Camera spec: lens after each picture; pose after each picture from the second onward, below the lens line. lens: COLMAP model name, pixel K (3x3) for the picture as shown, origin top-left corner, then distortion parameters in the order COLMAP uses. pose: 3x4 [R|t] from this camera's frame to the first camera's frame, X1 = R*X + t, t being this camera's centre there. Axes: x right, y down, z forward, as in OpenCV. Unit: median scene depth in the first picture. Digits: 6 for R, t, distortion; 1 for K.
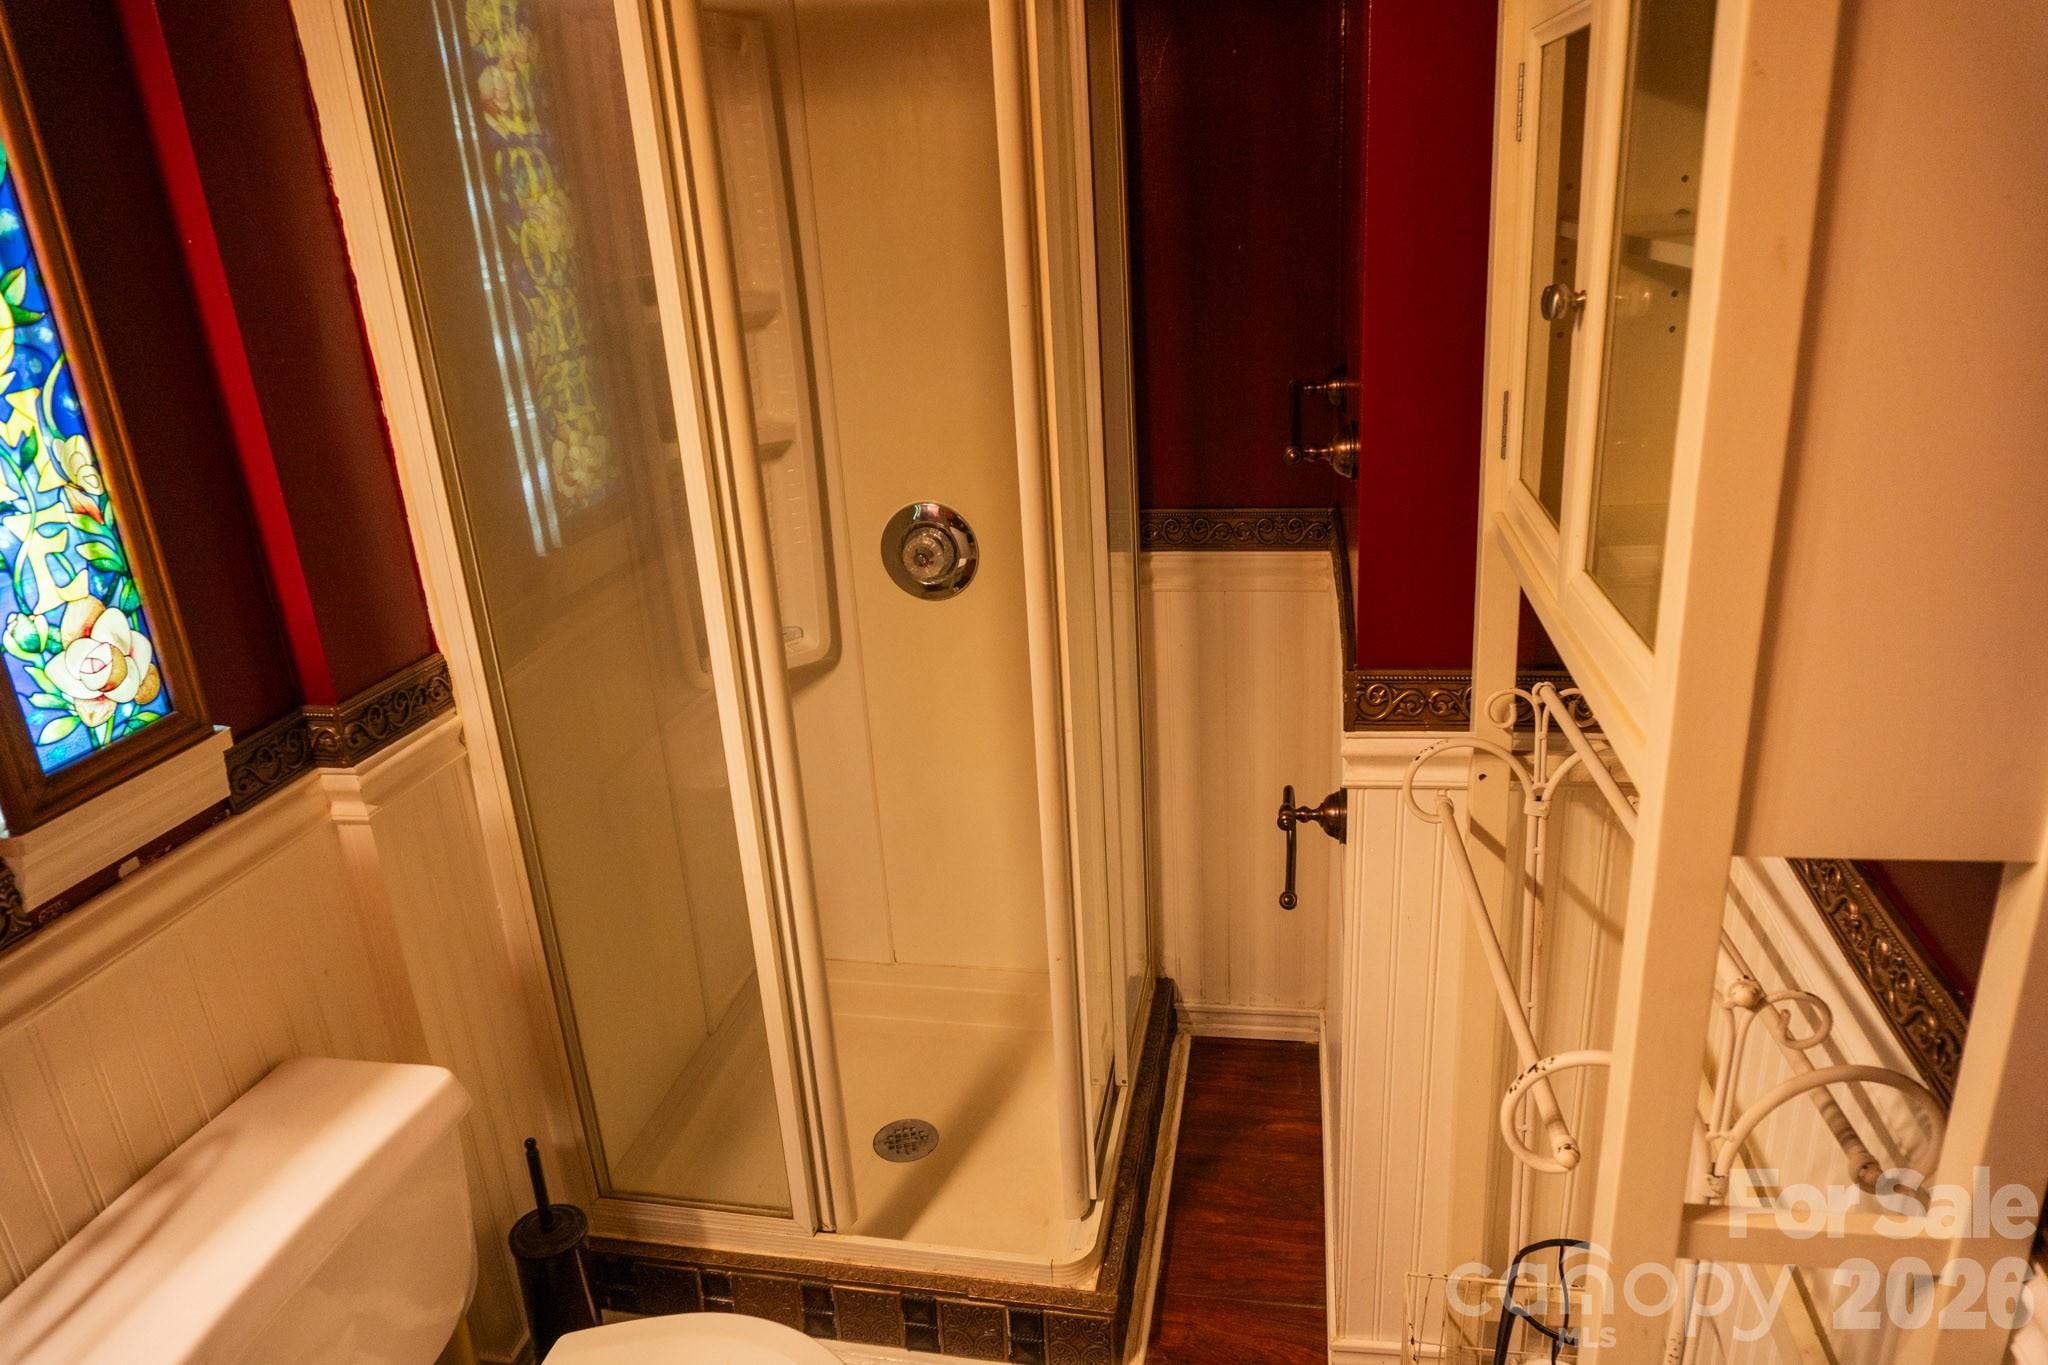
lens RADIAL K [[1353.9, 0, 1023.1], [0, 1353.9, 693.8], [0, 0, 1]] dist [-0.024840, 0.004214]
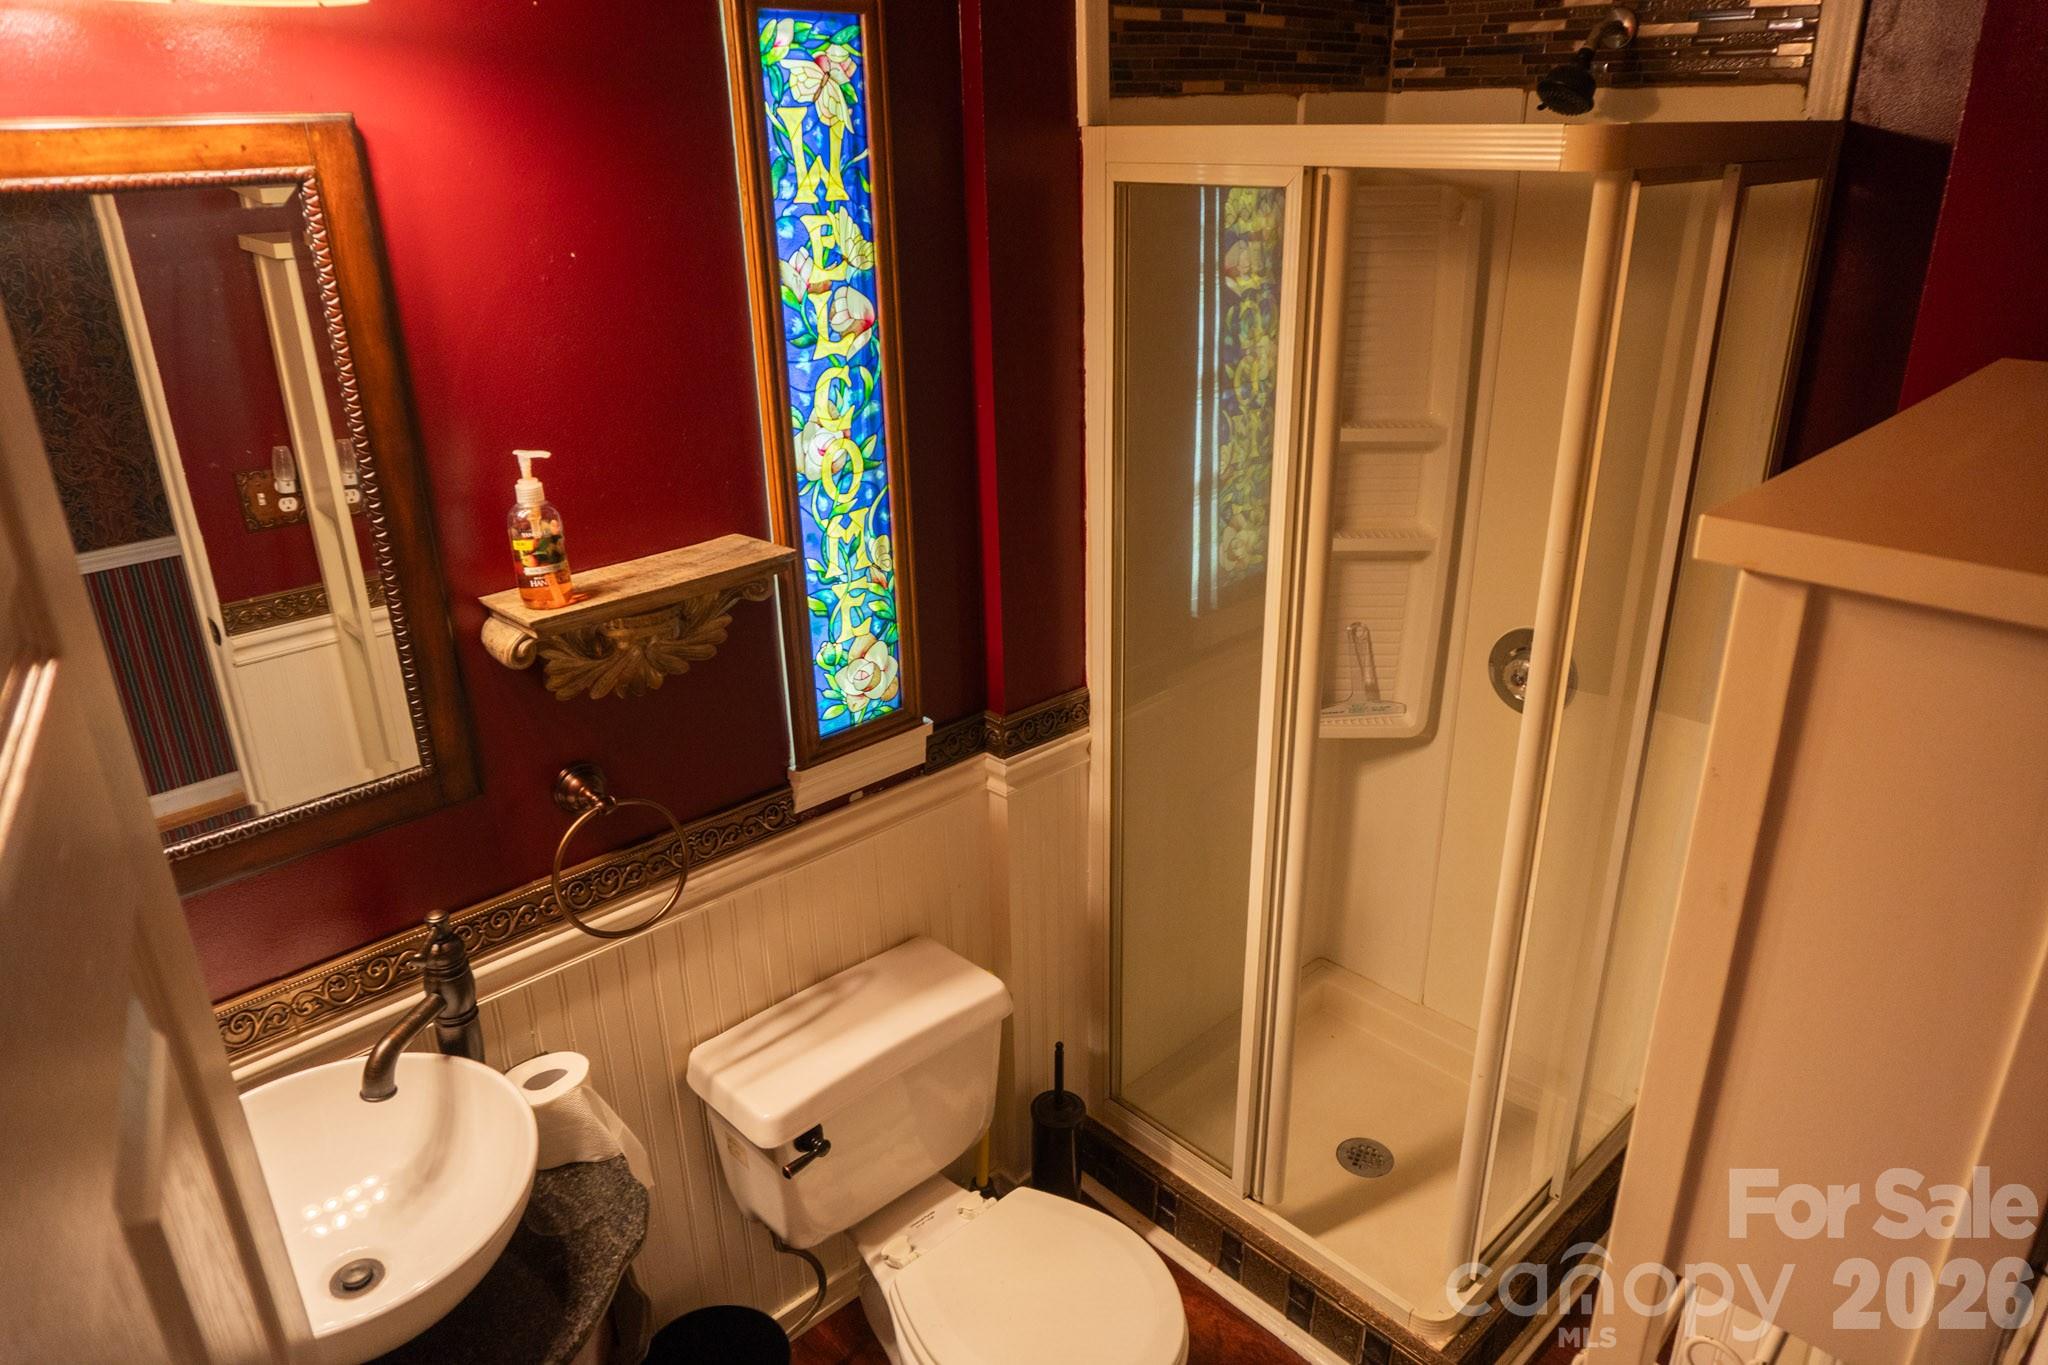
lens RADIAL K [[1353.9, 0, 1031.1], [0, 1353.9, 681.4], [0, 0, 1]] dist [-0.024840, 0.004214]
pose [[0.818130, 0.262312, -0.511719, 0.258043], [-0.232298, 0.964813, 0.123177, -0.221959], [0.526024, 0.018096, 0.850277, -0.231913]]
